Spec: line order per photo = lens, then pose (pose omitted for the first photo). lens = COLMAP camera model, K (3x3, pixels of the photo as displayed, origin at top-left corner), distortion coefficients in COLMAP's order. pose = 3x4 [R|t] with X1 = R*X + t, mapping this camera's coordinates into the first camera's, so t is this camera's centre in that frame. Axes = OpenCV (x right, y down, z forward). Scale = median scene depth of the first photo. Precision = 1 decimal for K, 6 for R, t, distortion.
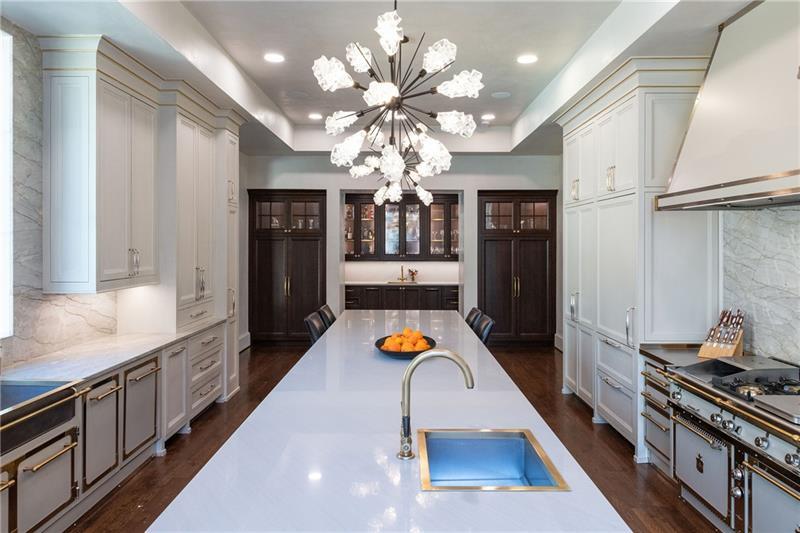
lens RADIAL K [[546.7, 0, 401.4], [0, 546.7, 242.0], [0, 0, 1]] dist [0.001672, -0.000505]
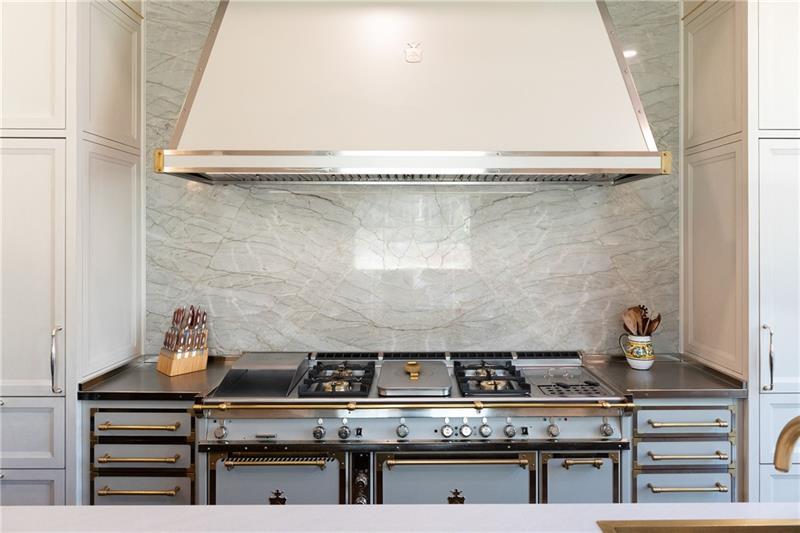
lens RADIAL K [[546.7, 0, 401.4], [0, 546.7, 242.0], [0, 0, 1]] dist [0.001672, -0.000505]
pose [[-0.014877, -0.008818, 0.999850, -0.086272], [-0.005389, 0.999947, 0.008739, 0.008929], [-0.999875, -0.005259, -0.014924, 0.306315]]
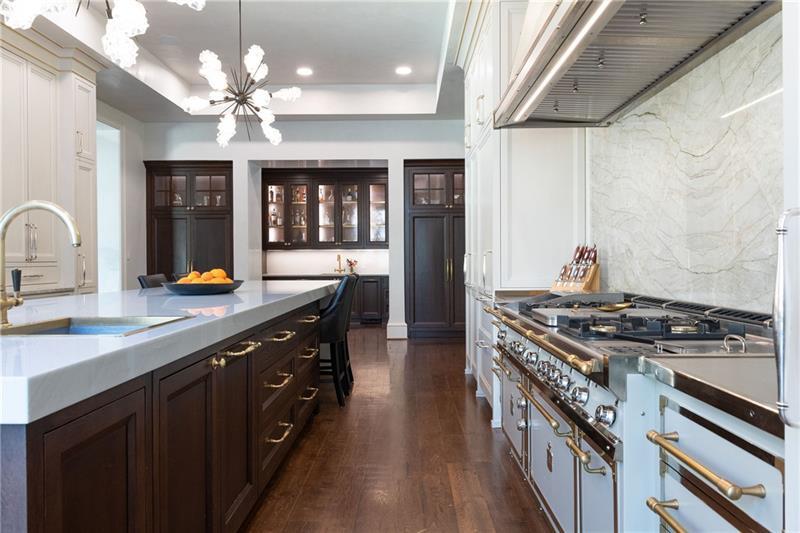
lens RADIAL K [[611.1, 0, 400.0], [0, 611.1, 266.5], [0, 0, 1]] dist [-0.004936, -0.002794]
pose [[0.999952, -0.006646, -0.007217, 0.137537], [0.006749, 0.999875, 0.014304, 0.062214], [0.007121, -0.014352, 0.999872, 0.013581]]
